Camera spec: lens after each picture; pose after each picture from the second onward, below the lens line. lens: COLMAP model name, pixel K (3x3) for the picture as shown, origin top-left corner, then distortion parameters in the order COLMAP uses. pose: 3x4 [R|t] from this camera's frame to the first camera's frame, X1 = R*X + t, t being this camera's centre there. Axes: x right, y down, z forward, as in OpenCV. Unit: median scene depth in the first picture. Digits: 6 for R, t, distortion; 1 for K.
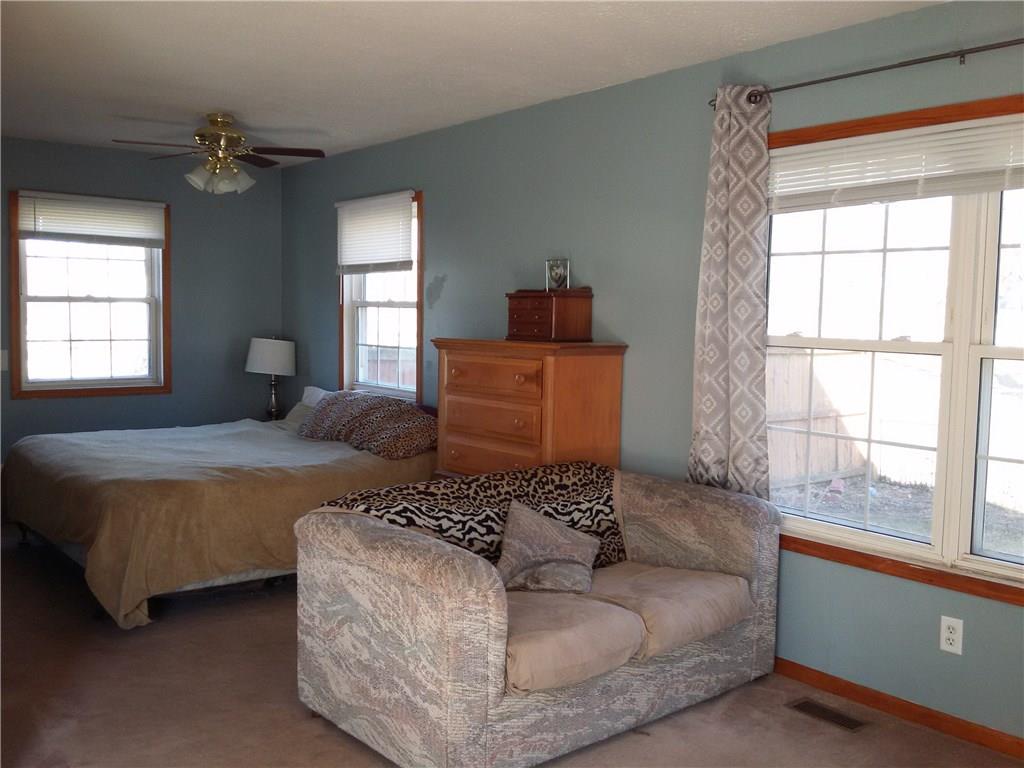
lens RADIAL K [[948.4, 0, 508.5], [0, 948.4, 380.6], [0, 0, 1]] dist [0.089944, -0.186648]
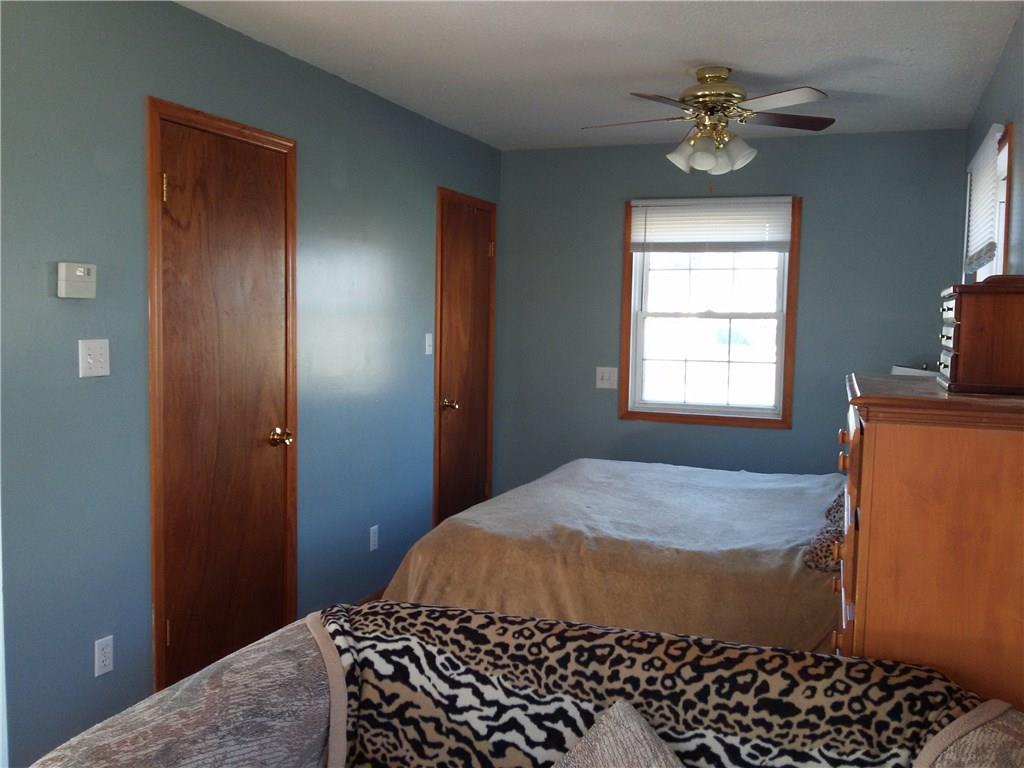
lens RADIAL K [[948.4, 0, 508.5], [0, 948.4, 380.6], [0, 0, 1]] dist [0.089944, -0.186648]
pose [[0.509356, 0.051539, -0.859011, 0.383554], [-0.071334, 0.997298, 0.017538, -0.044001], [0.857594, 0.052343, 0.511656, 0.655771]]
